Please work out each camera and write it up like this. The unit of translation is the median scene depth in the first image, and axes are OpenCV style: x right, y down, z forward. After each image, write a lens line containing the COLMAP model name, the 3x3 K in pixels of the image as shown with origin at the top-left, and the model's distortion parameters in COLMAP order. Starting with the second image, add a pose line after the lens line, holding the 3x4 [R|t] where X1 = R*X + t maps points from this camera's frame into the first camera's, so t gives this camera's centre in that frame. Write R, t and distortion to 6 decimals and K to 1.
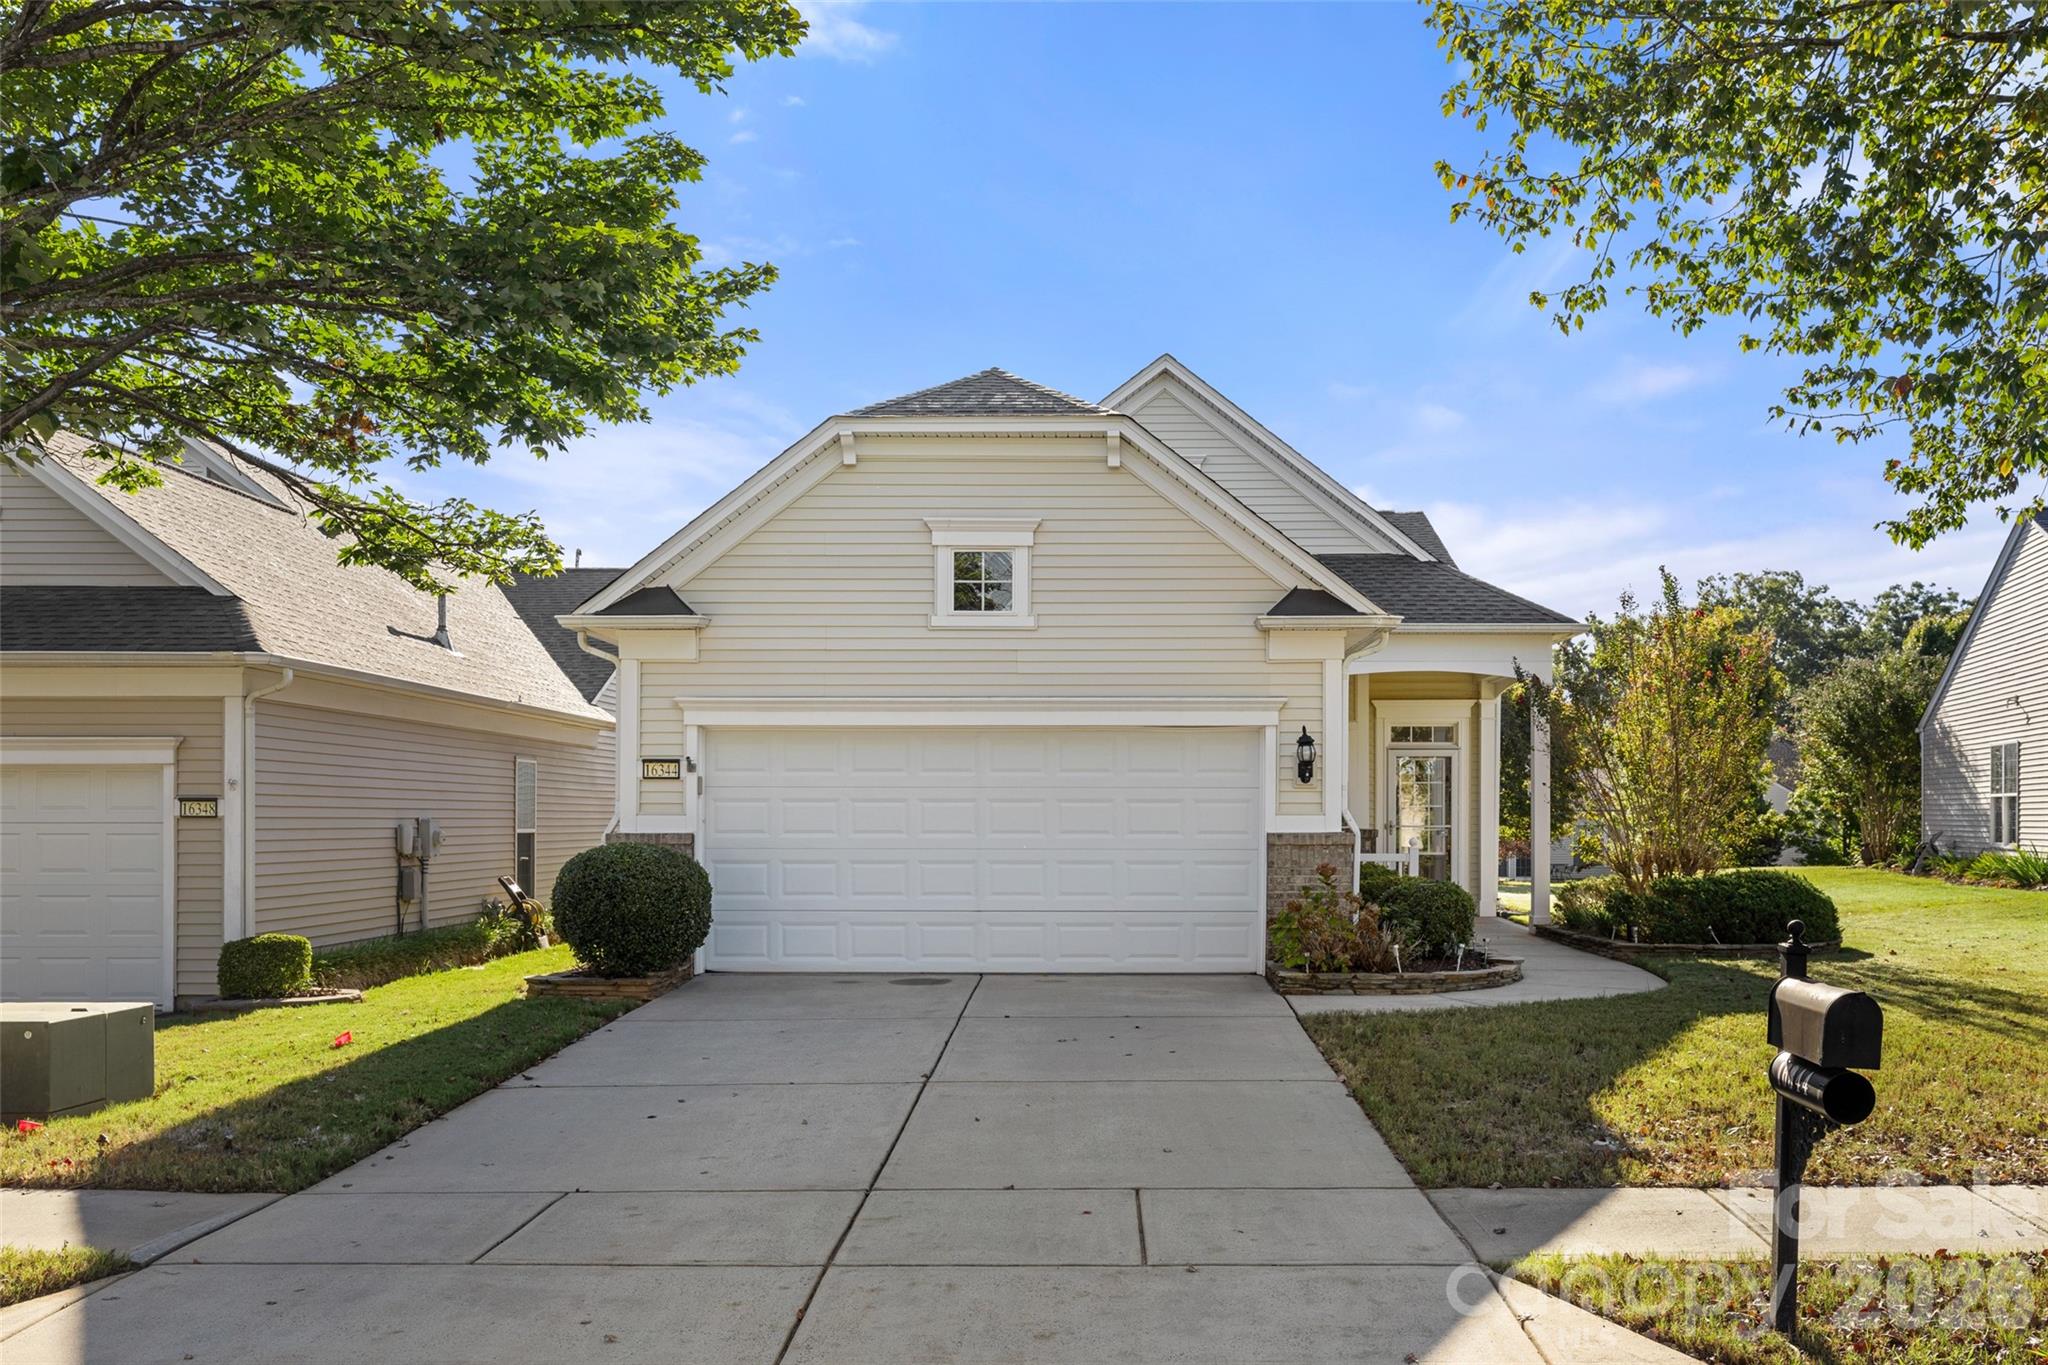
lens RADIAL K [[1781.8, 0, 1022.3], [0, 1781.8, 684.2], [0, 0, 1]] dist [0.001540, 0.000417]
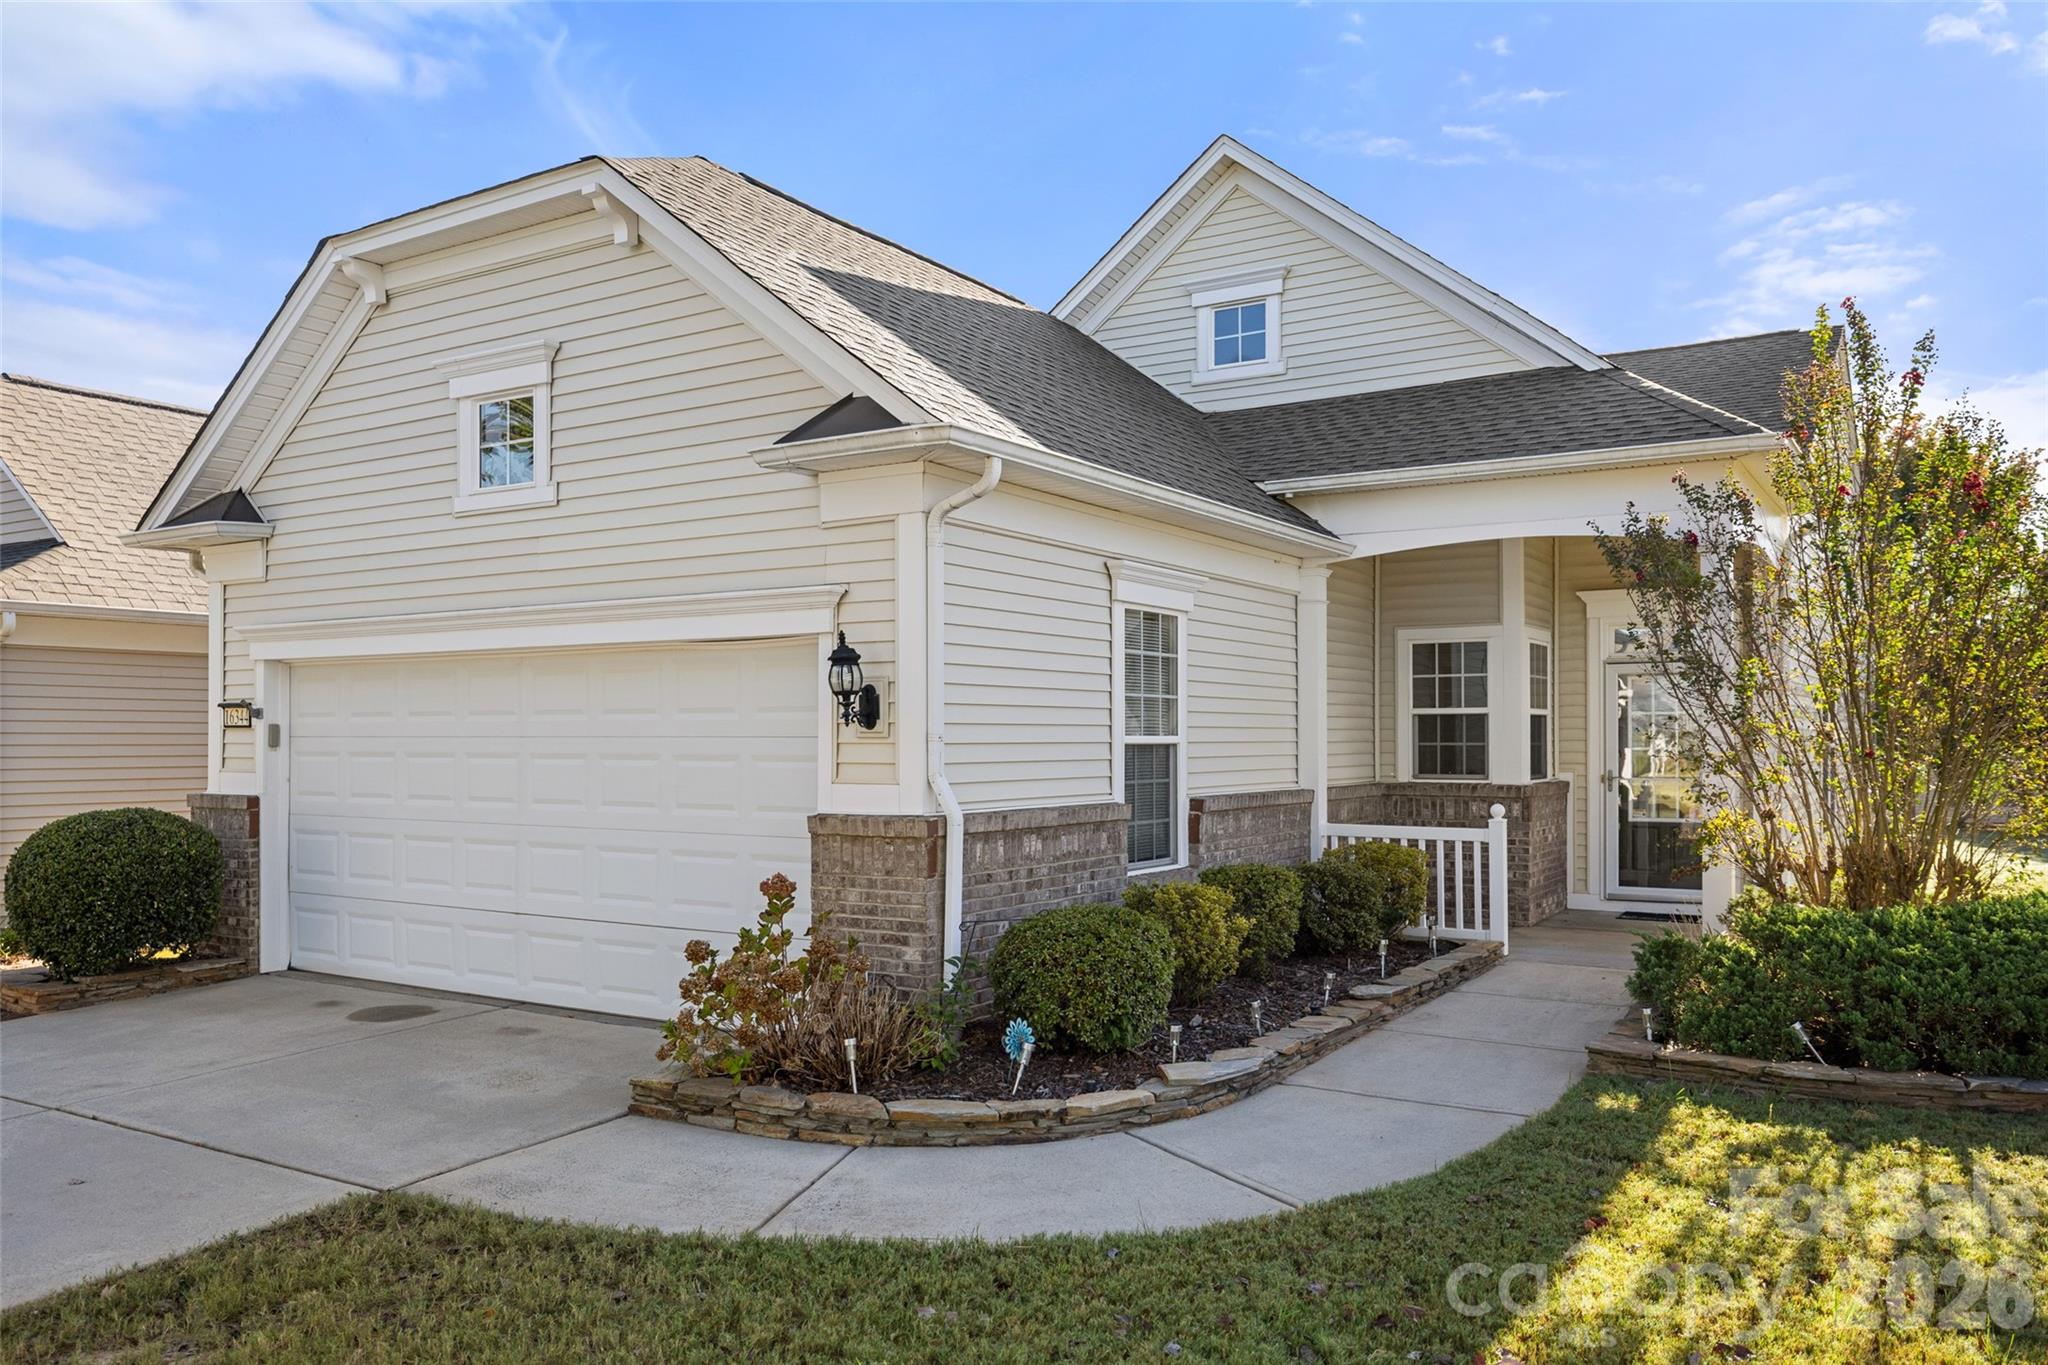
lens RADIAL K [[1446.6, 0, 1027.9], [0, 1446.6, 687.6], [0, 0, 1]] dist [-0.005219, 0.004867]
pose [[0.858694, -0.018870, -0.512142, 0.441839], [0.039587, 0.998778, 0.029574, 0.029837], [0.510958, -0.045669, 0.858392, 0.618489]]
